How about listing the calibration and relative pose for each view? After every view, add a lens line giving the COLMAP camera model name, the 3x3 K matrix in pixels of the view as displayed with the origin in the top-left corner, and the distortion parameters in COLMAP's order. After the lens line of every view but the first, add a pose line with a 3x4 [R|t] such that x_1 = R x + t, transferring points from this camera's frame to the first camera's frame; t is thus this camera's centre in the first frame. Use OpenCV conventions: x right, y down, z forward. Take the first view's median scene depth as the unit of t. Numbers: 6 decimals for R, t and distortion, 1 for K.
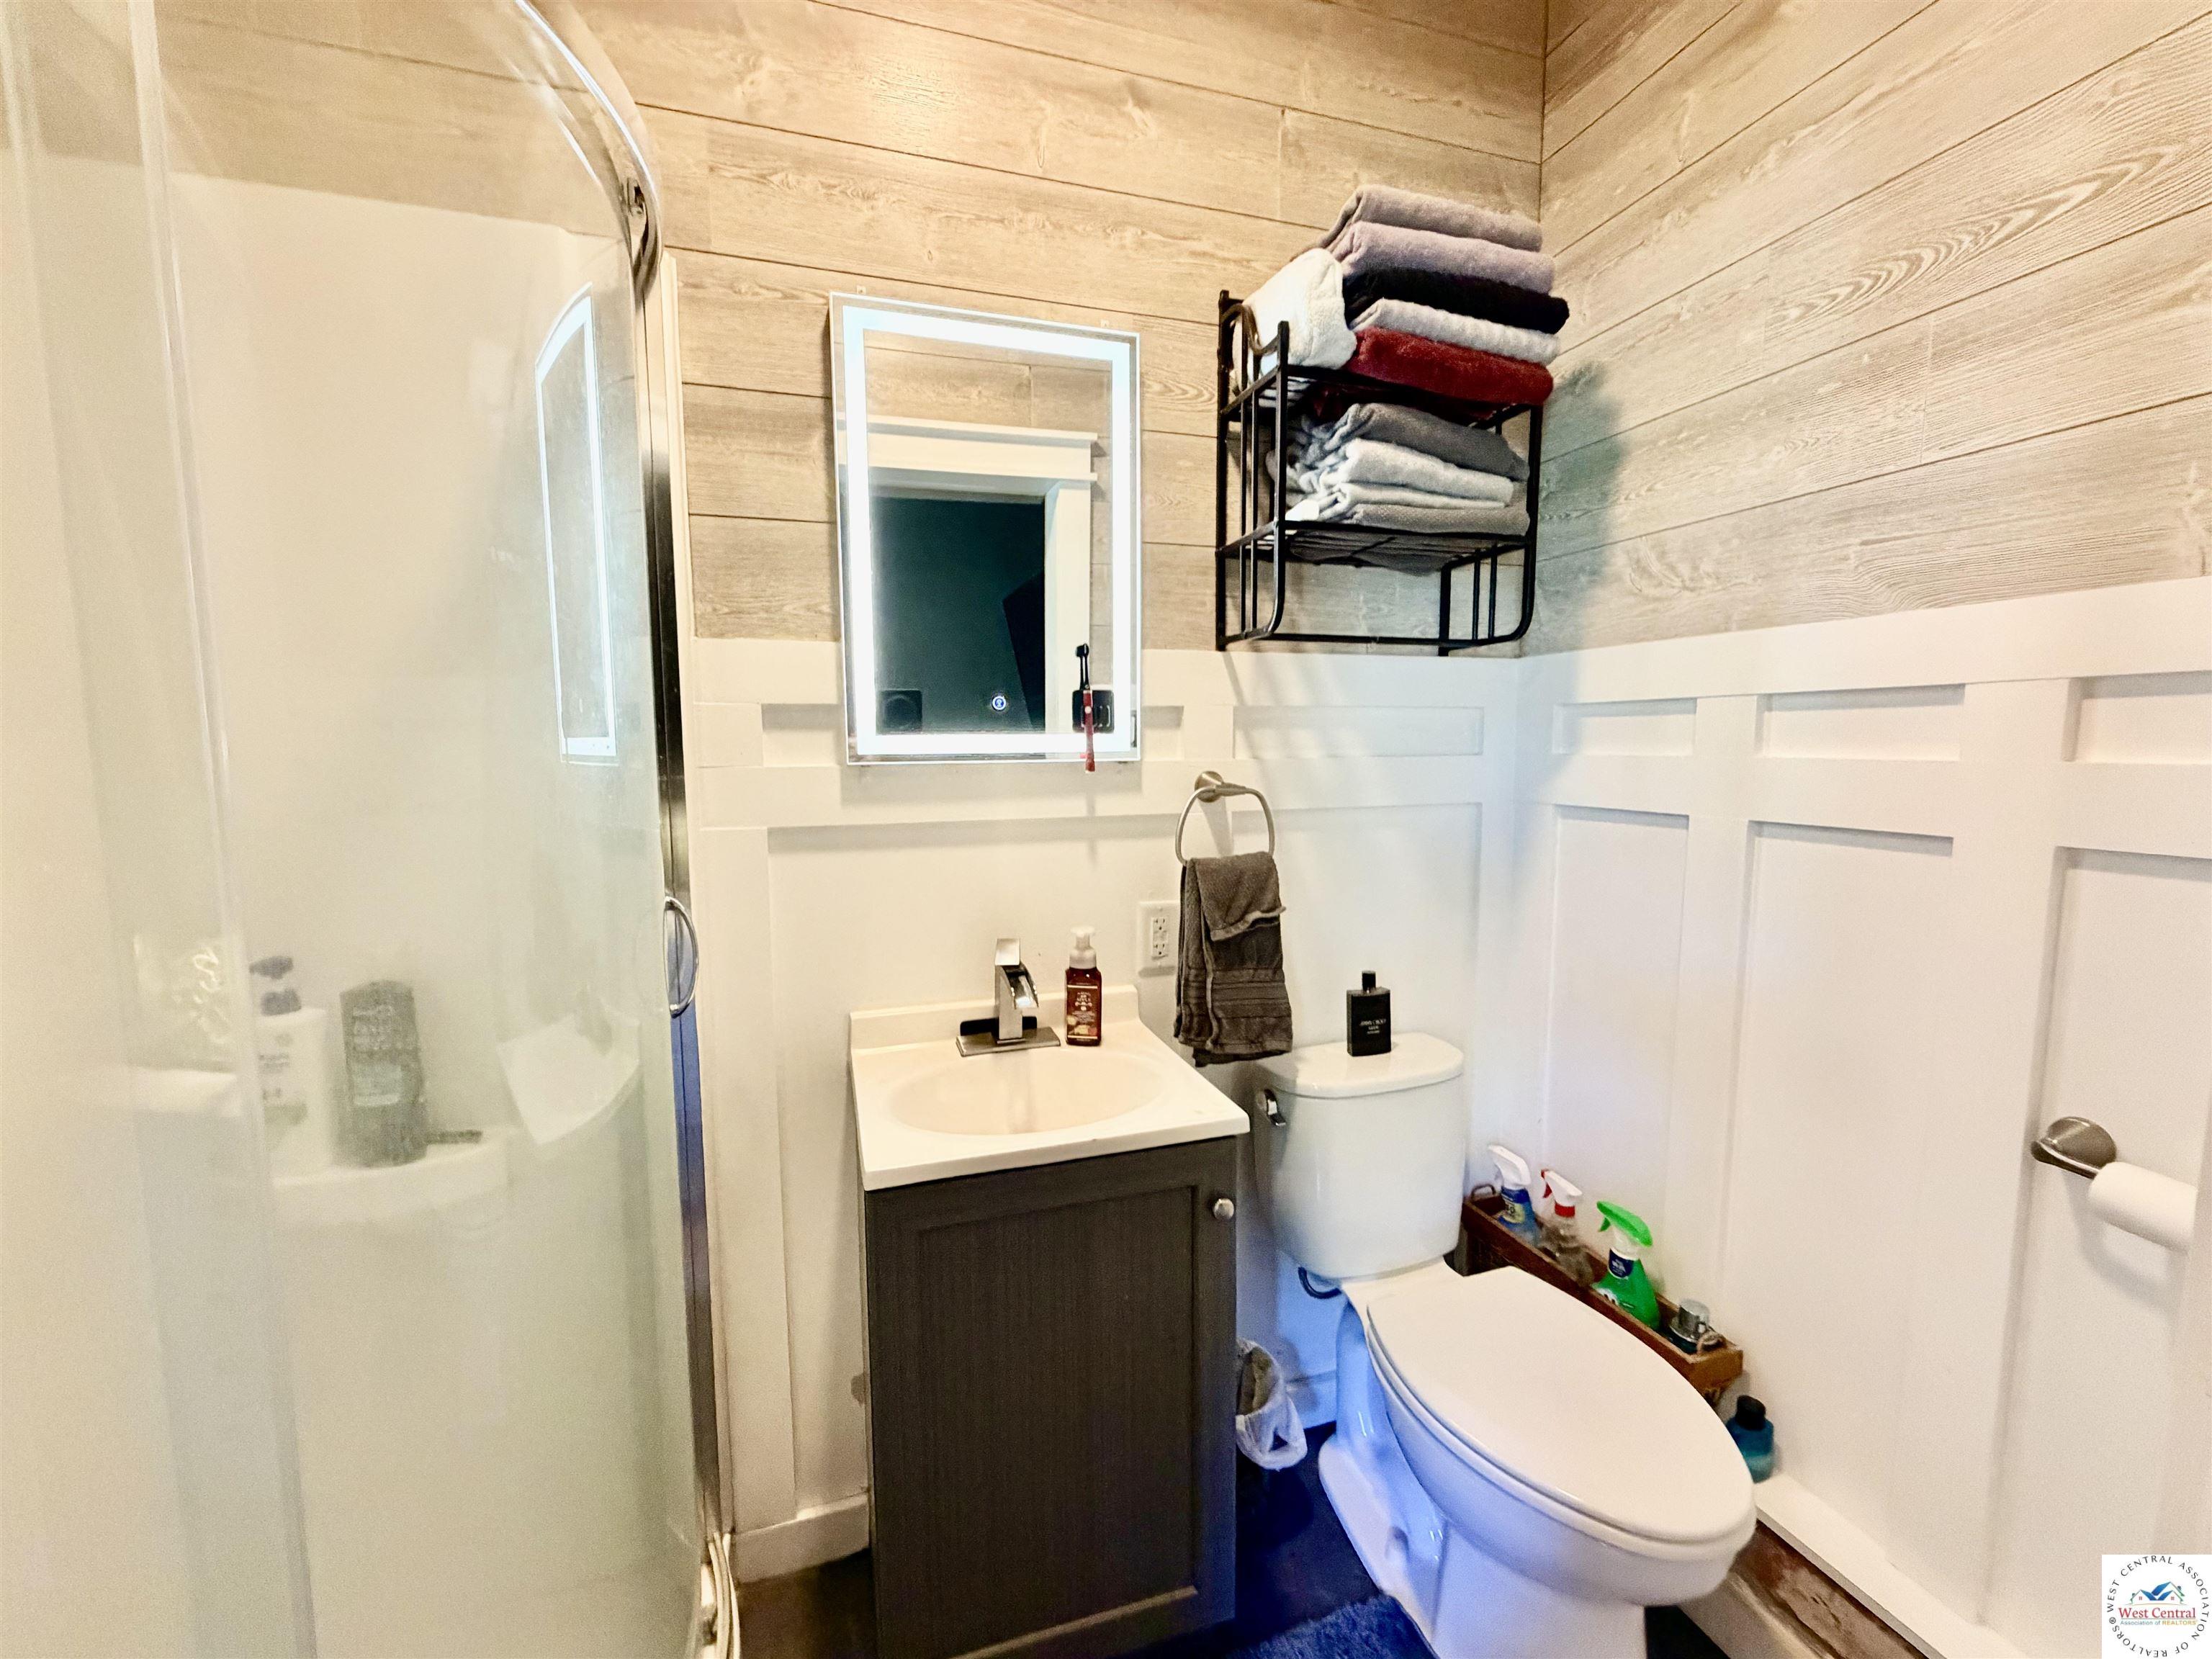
lens RADIAL K [[886.1, 0, 1106.0], [0, 886.1, 829.5], [0, 0, 1]] dist [-0.000039, 0.000295]
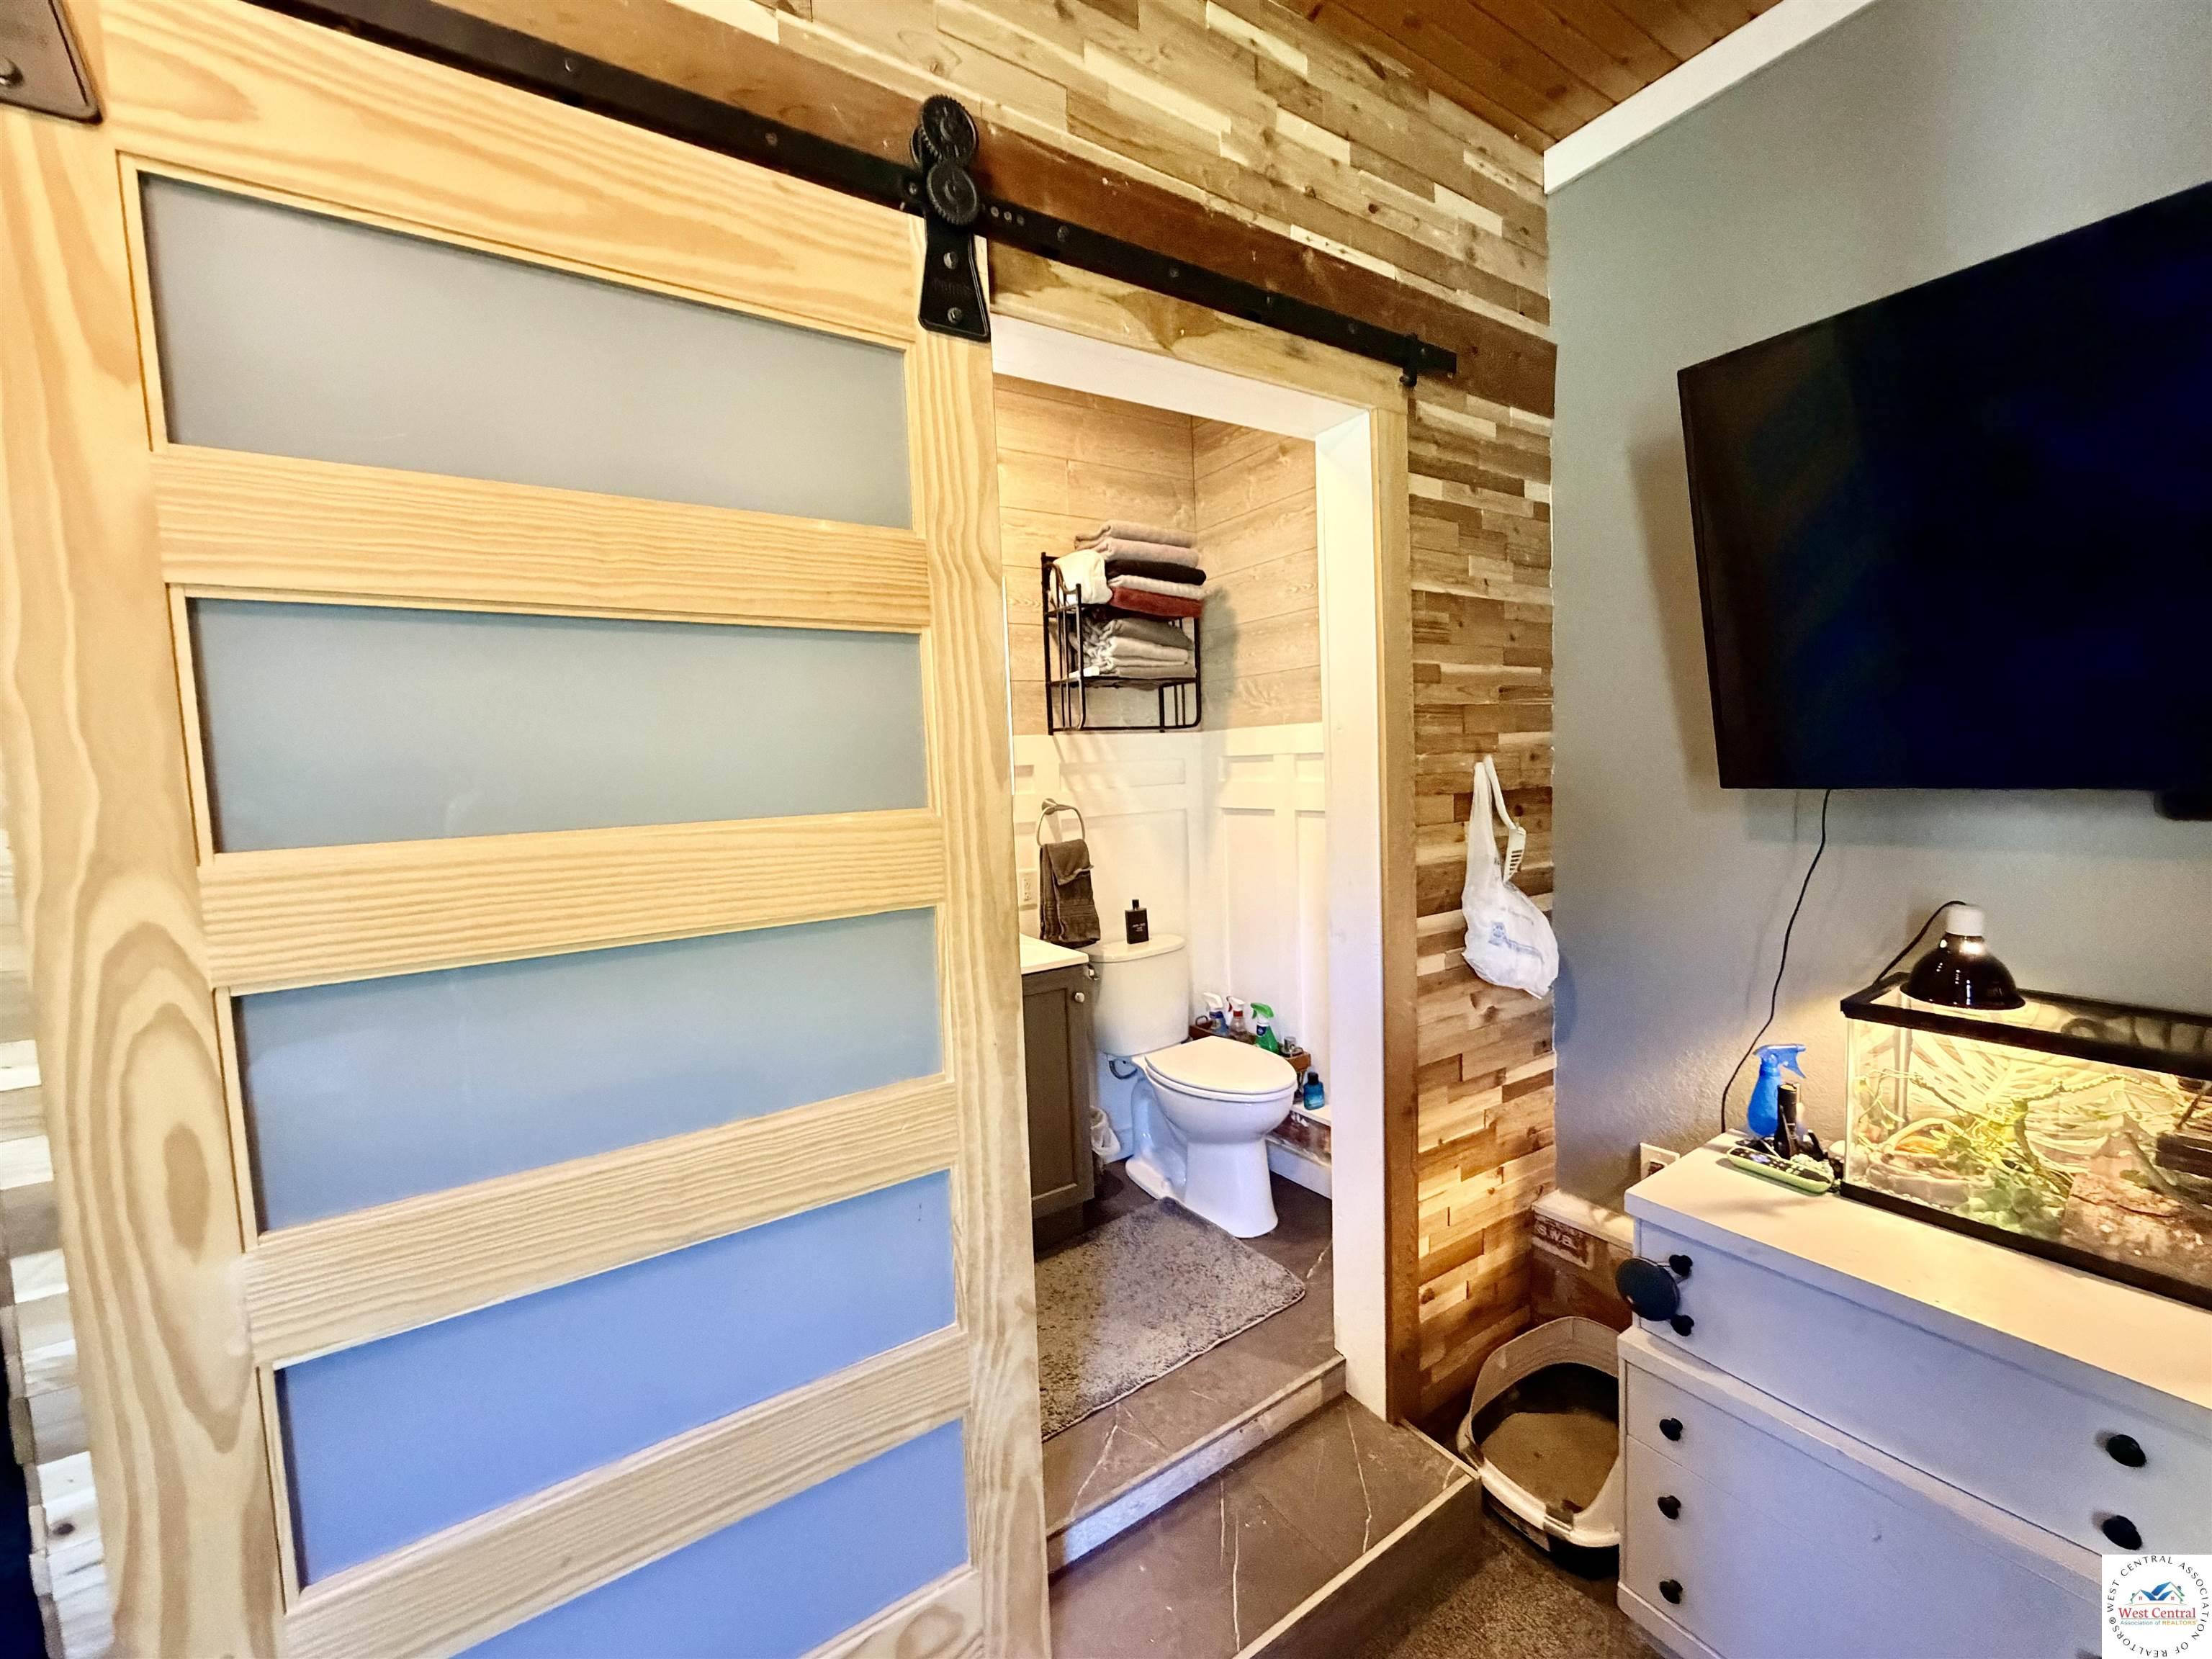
lens RADIAL K [[886.1, 0, 1106.0], [0, 886.1, 829.5], [0, 0, 1]] dist [-0.000039, 0.000295]
pose [[0.961513, -0.052235, 0.269750, -0.288707], [0.060750, 0.997881, -0.023309, 0.053471], [-0.267961, 0.038800, 0.962648, -0.879005]]
